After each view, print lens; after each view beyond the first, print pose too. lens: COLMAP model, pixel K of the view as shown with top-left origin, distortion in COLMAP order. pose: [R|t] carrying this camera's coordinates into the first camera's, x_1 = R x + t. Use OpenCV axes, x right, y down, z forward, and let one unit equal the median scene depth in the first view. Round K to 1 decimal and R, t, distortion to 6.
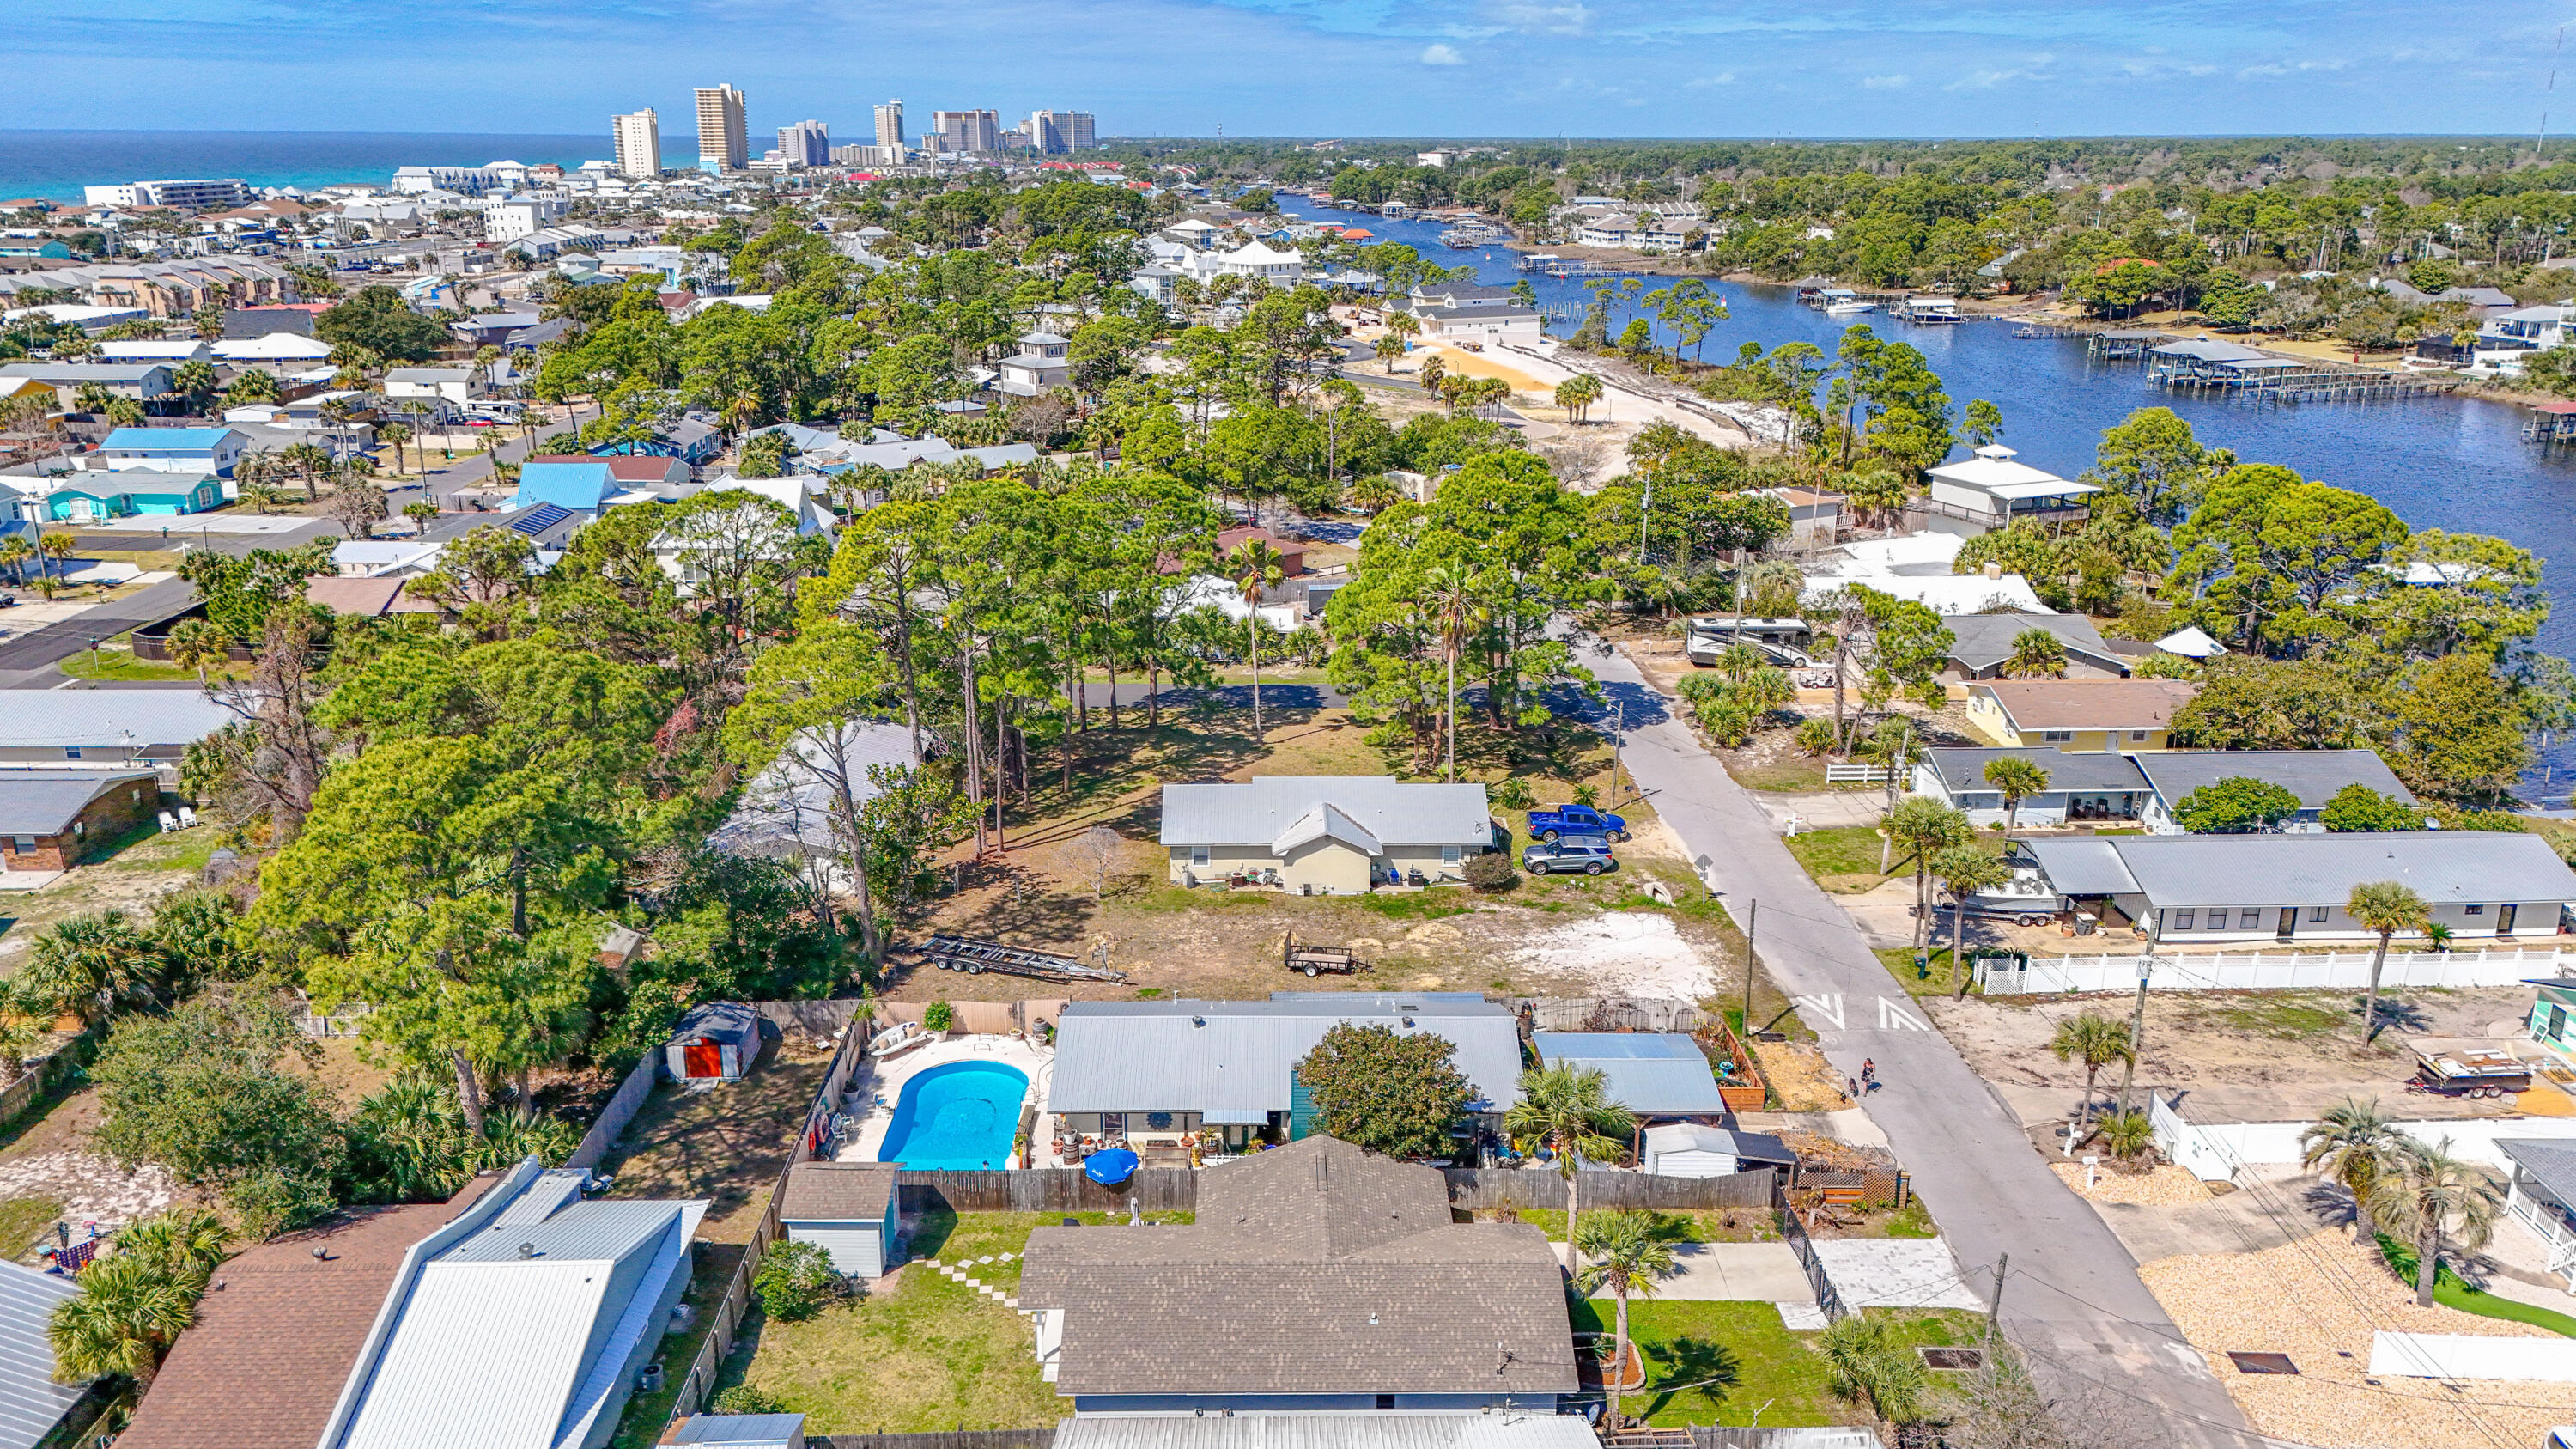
lens RADIAL K [[1887.9, 0, 1280.6], [0, 1887.9, 713.1], [0, 0, 1]] dist [0.084321, -0.082567]
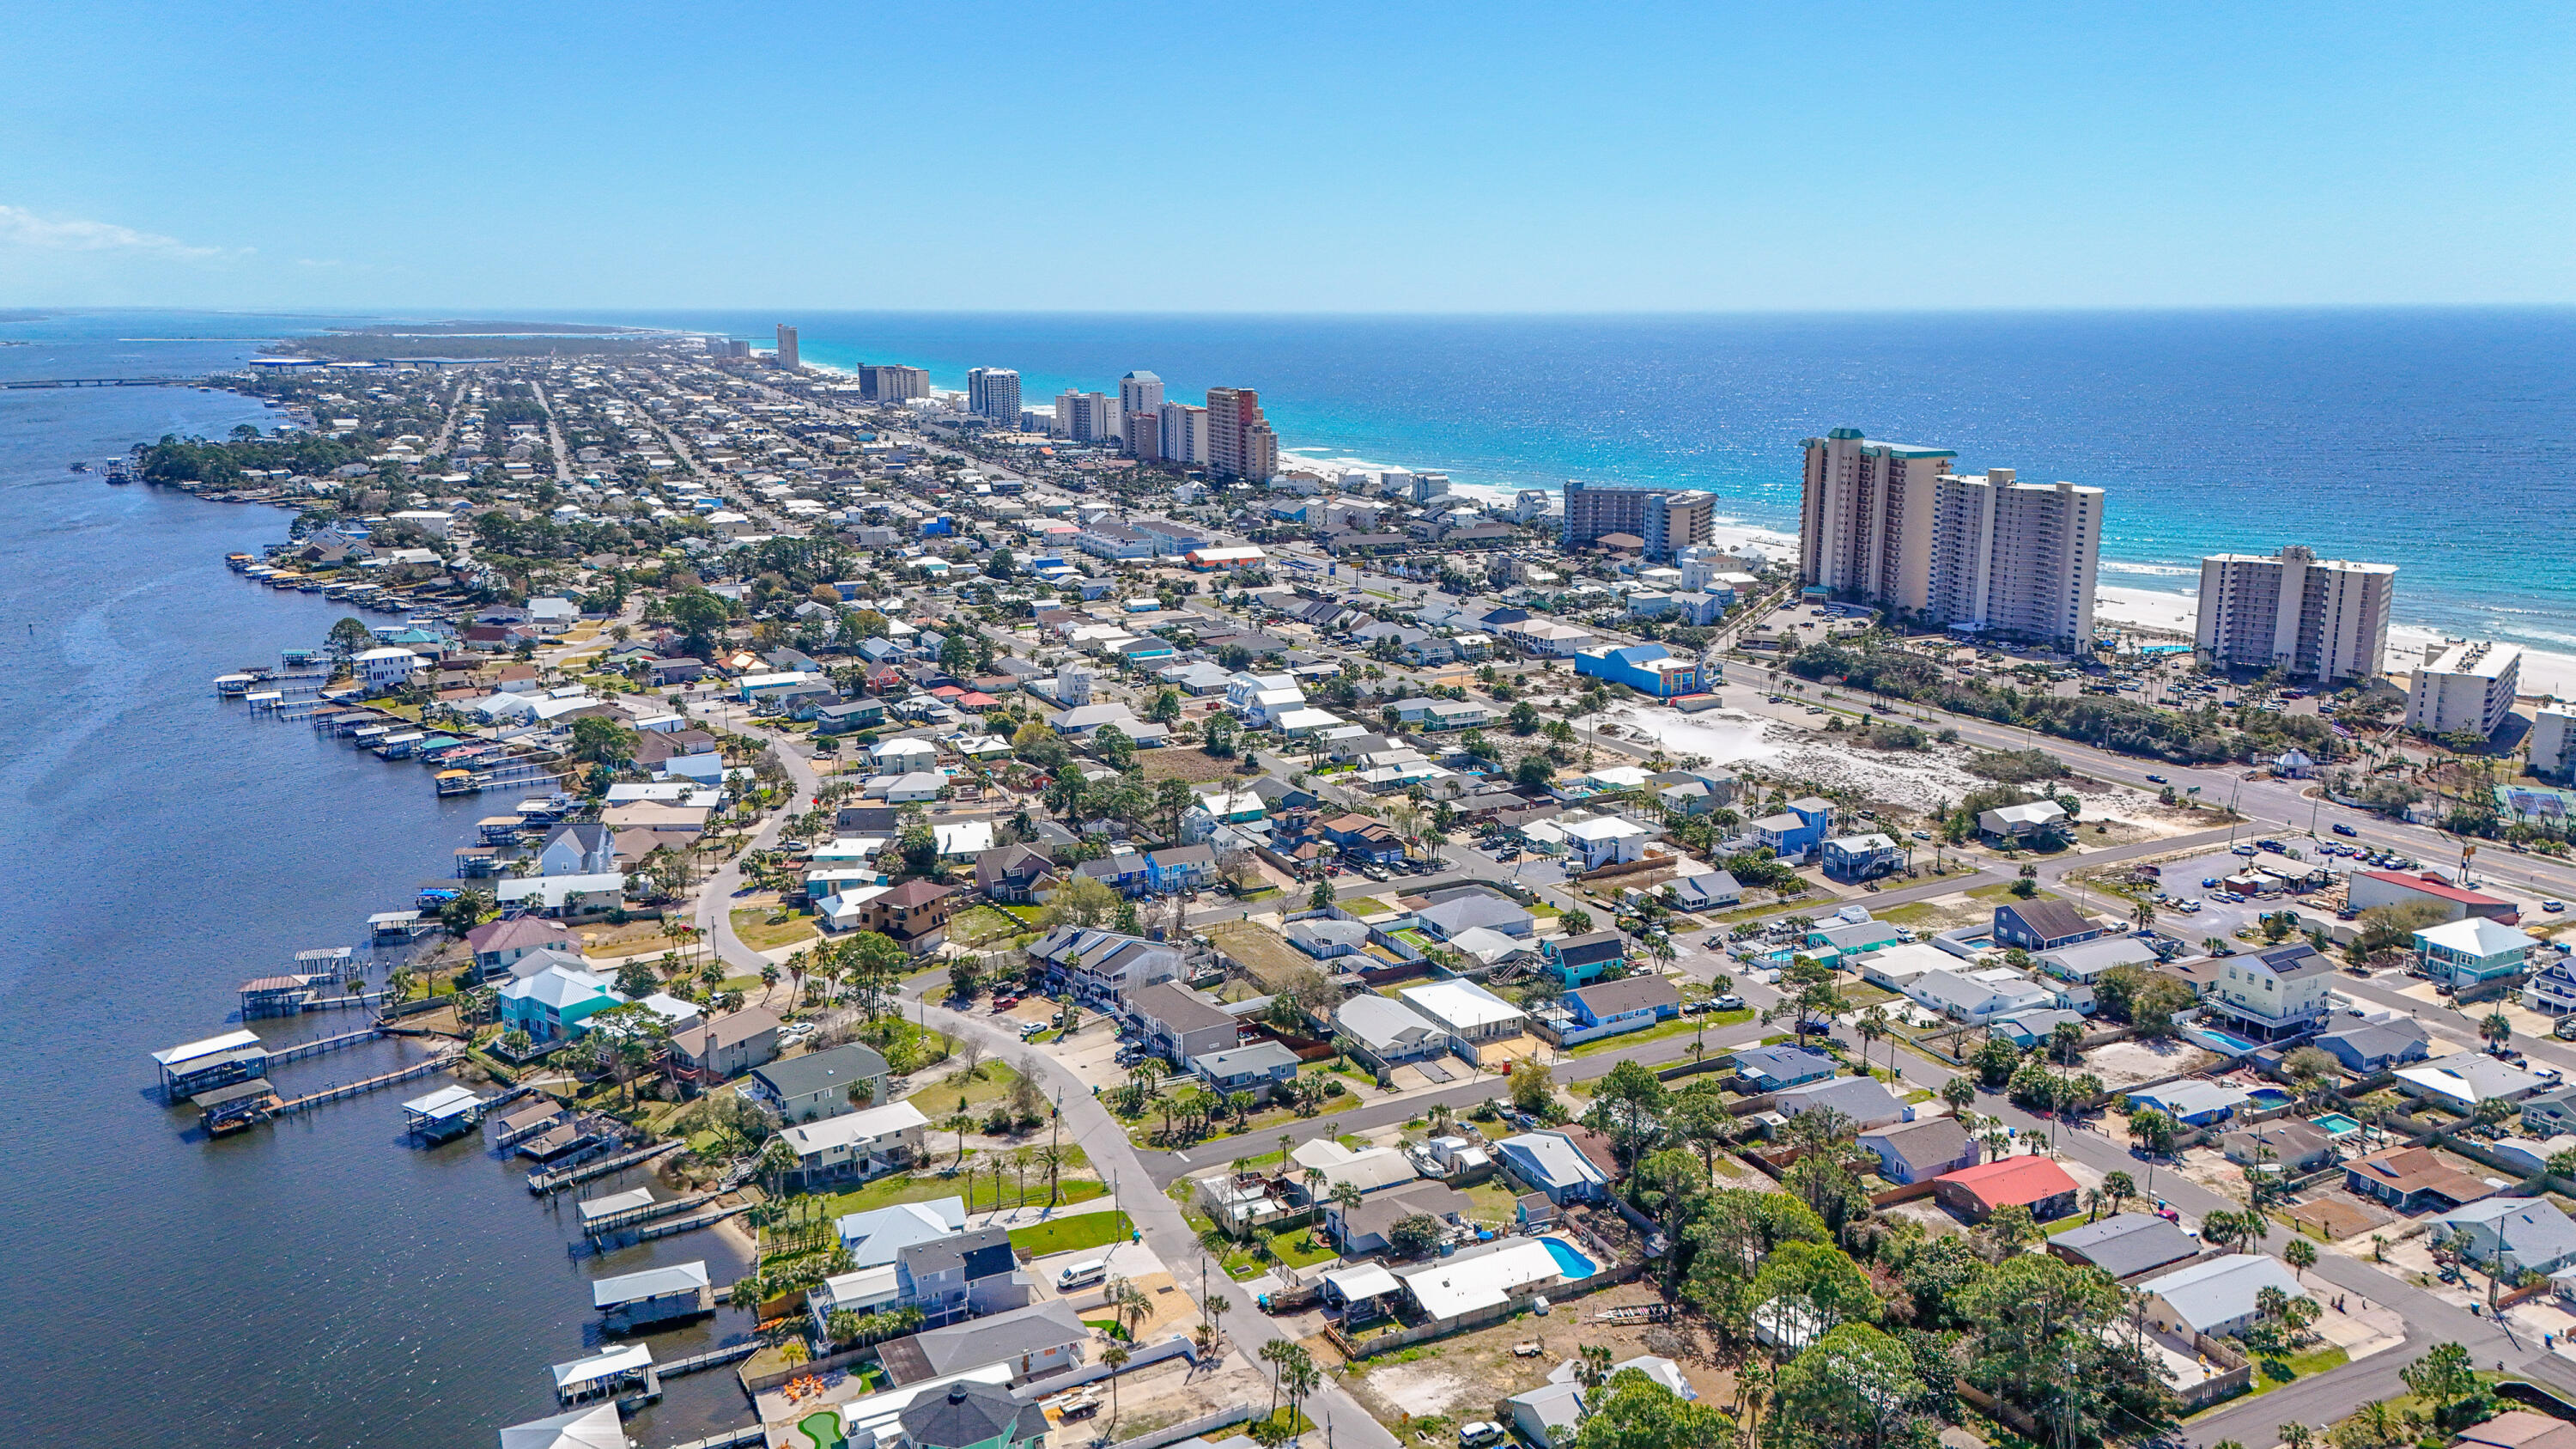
lens RADIAL K [[1887.9, 0, 1286.0], [0, 1887.9, 722.4], [0, 0, 1]] dist [0.084321, -0.082567]
pose [[-0.893174, 0.097893, -0.438928, 1.102092], [-0.130939, 0.877124, 0.462070, -1.409106], [0.430227, 0.470182, -0.770606, 2.085164]]
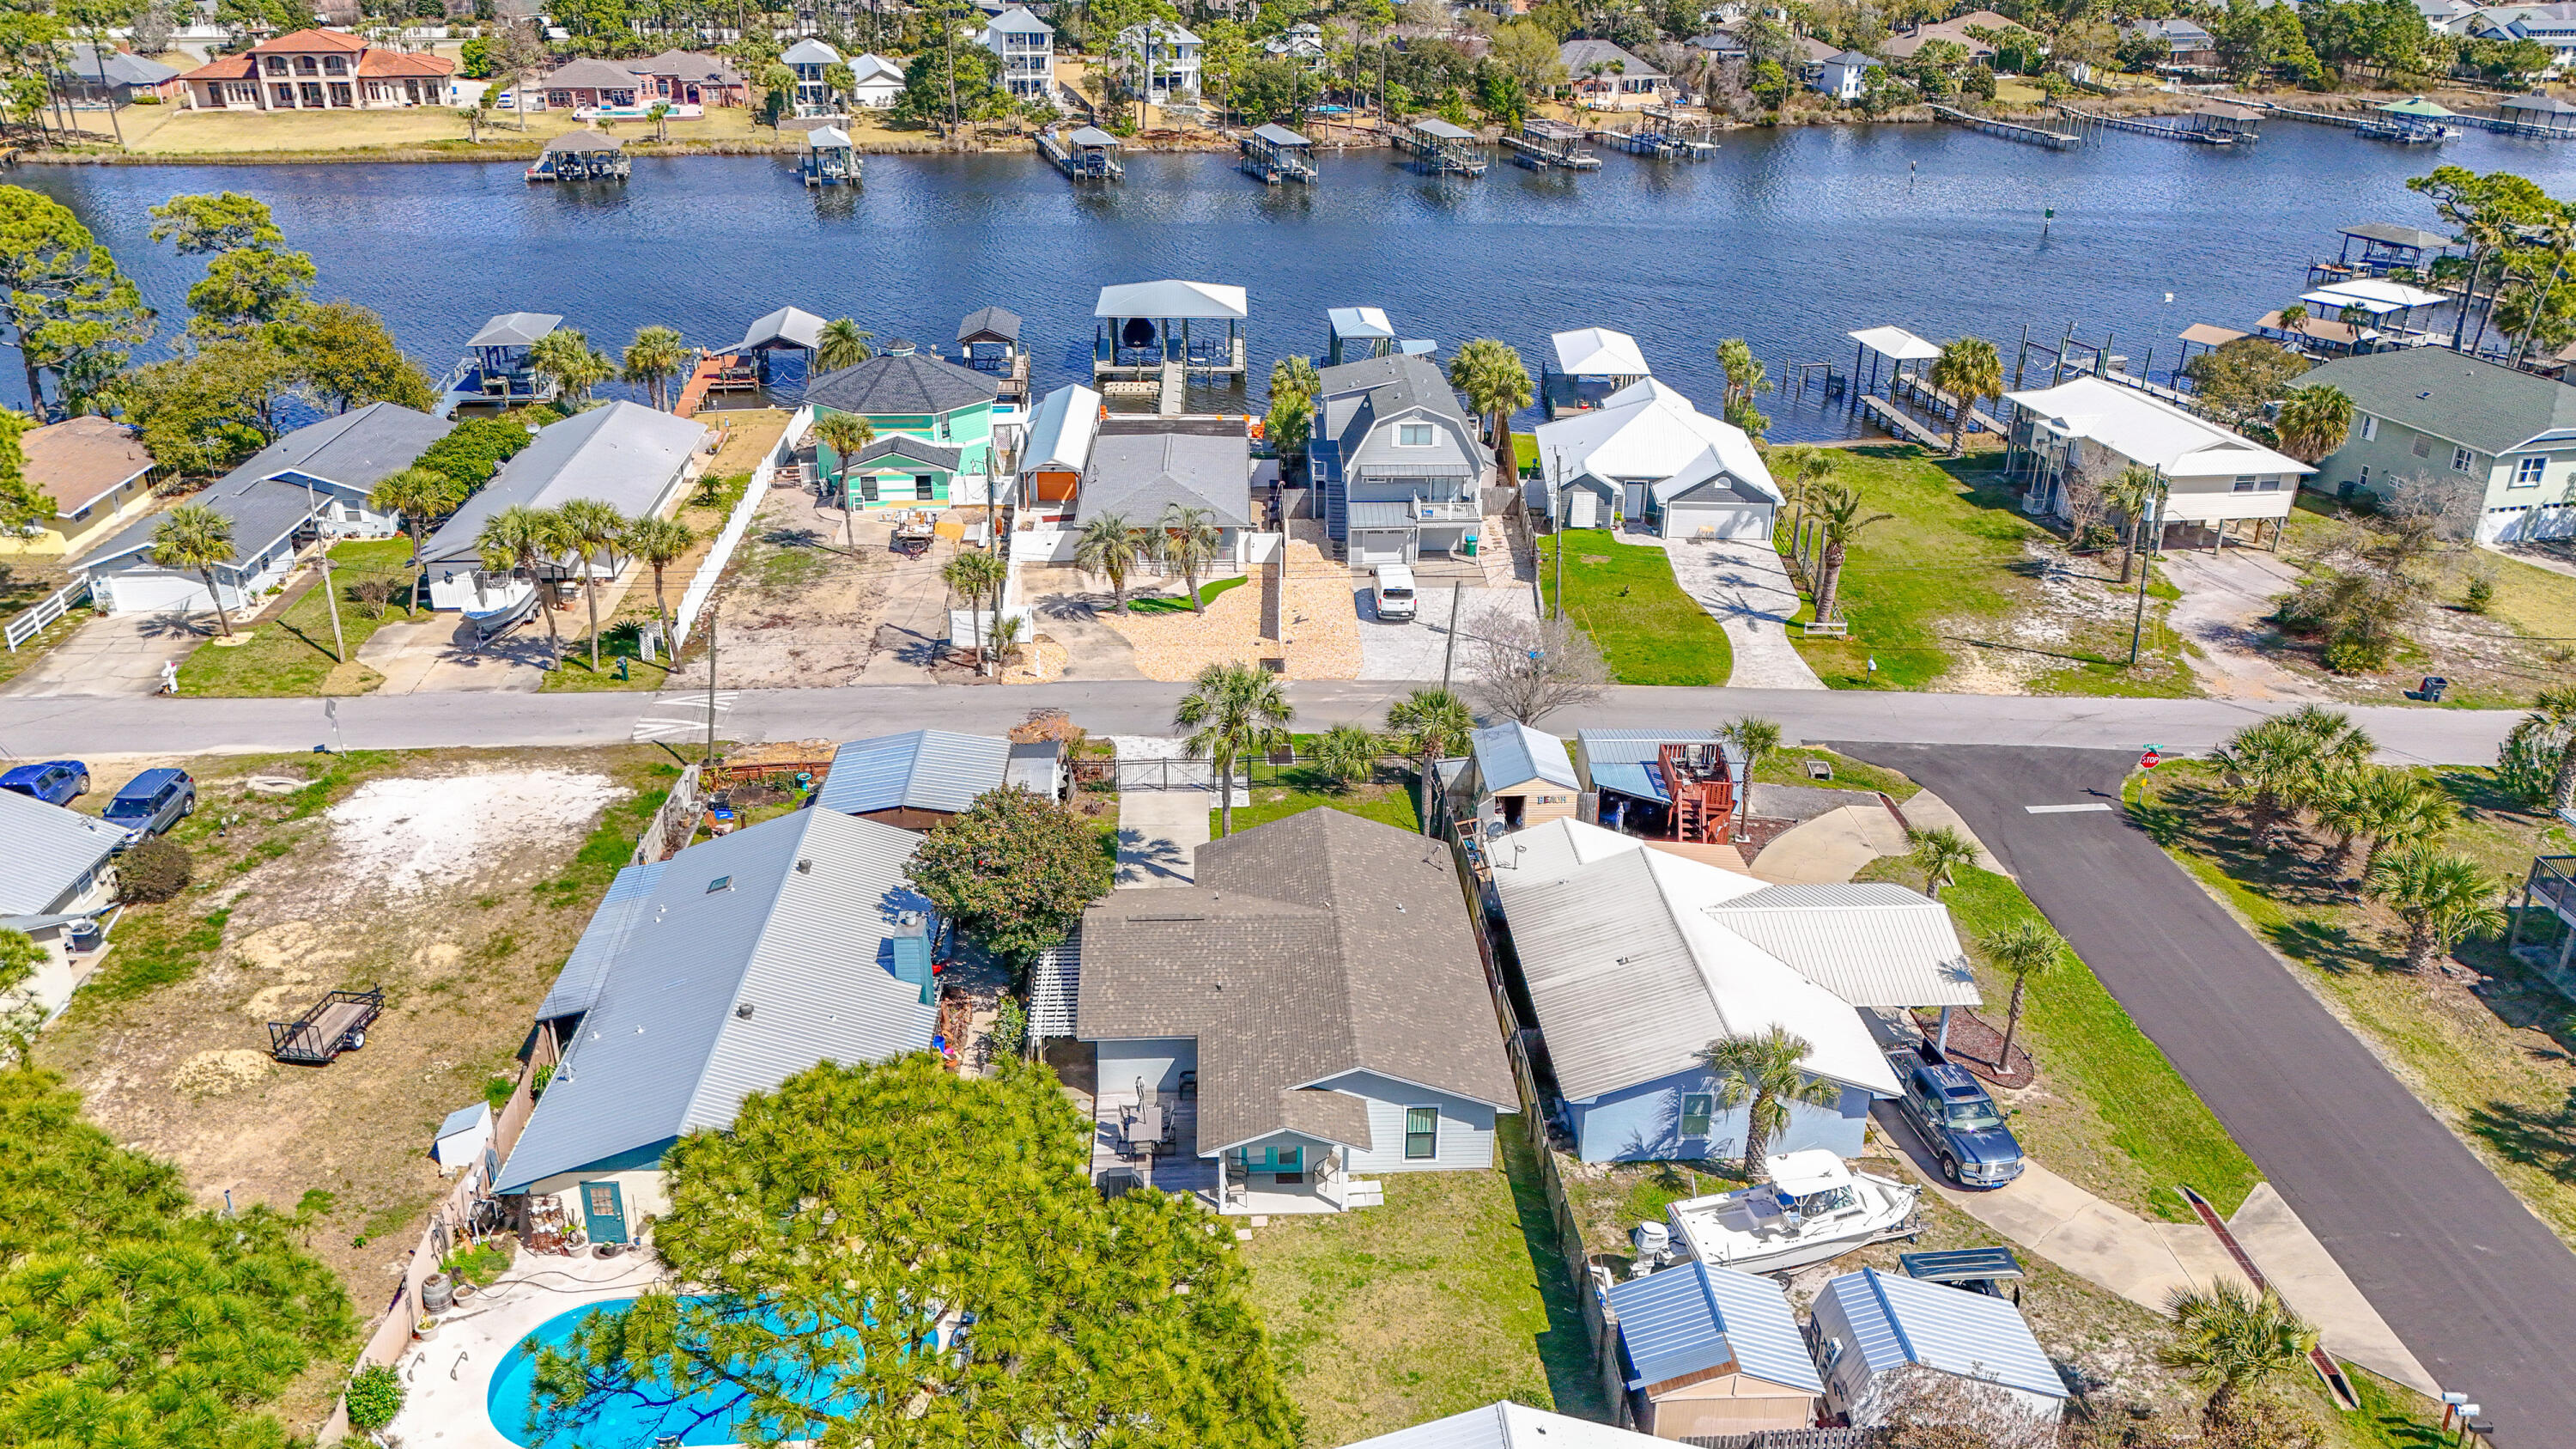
lens RADIAL K [[1887.9, 0, 1276.9], [0, 1887.9, 727.2], [0, 0, 1]] dist [0.084321, -0.082567]
pose [[-0.032114, -0.412067, 0.910587, -0.494707], [0.285216, 0.869397, 0.403486, -0.117519], [-0.957925, 0.272671, 0.089608, 0.554966]]
